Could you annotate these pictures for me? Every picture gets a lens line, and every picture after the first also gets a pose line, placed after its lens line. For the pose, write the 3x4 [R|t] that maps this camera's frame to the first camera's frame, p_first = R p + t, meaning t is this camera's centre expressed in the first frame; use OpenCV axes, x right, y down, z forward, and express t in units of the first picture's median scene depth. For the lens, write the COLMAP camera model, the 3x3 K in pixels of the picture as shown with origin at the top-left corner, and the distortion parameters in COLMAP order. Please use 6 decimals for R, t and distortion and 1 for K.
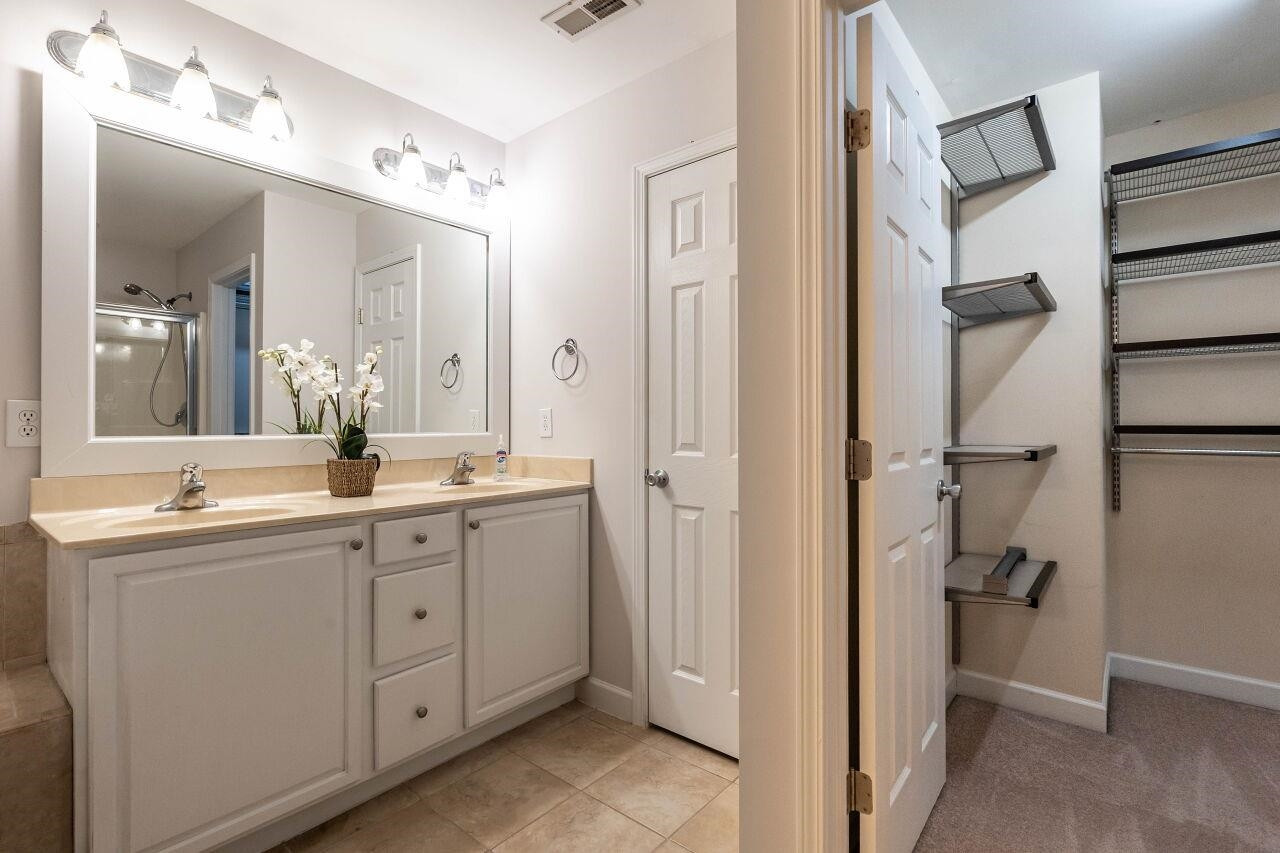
lens RADIAL K [[615.4, 0, 640.3], [0, 615.4, 430.3], [0, 0, 1]] dist [-0.000024, -0.000044]
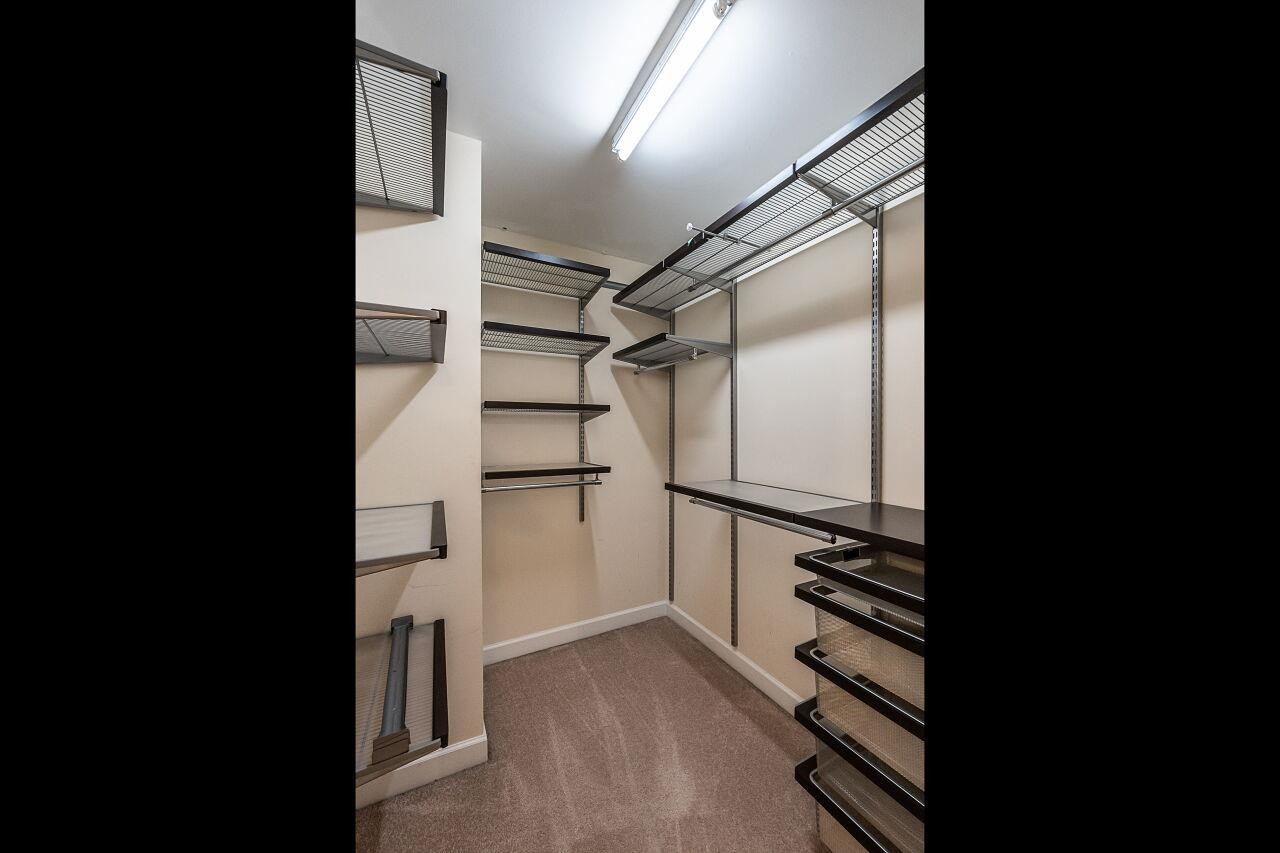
lens RADIAL K [[373.2, 0, 637.6], [0, 373.2, 428.7], [0, 0, 1]] dist [-0.000839, -0.000026]
pose [[0.390489, -0.000486, 0.920607, 0.238177], [0.003645, 0.999993, -0.001018, -0.083768], [-0.920600, 0.003753, 0.390488, 0.463310]]
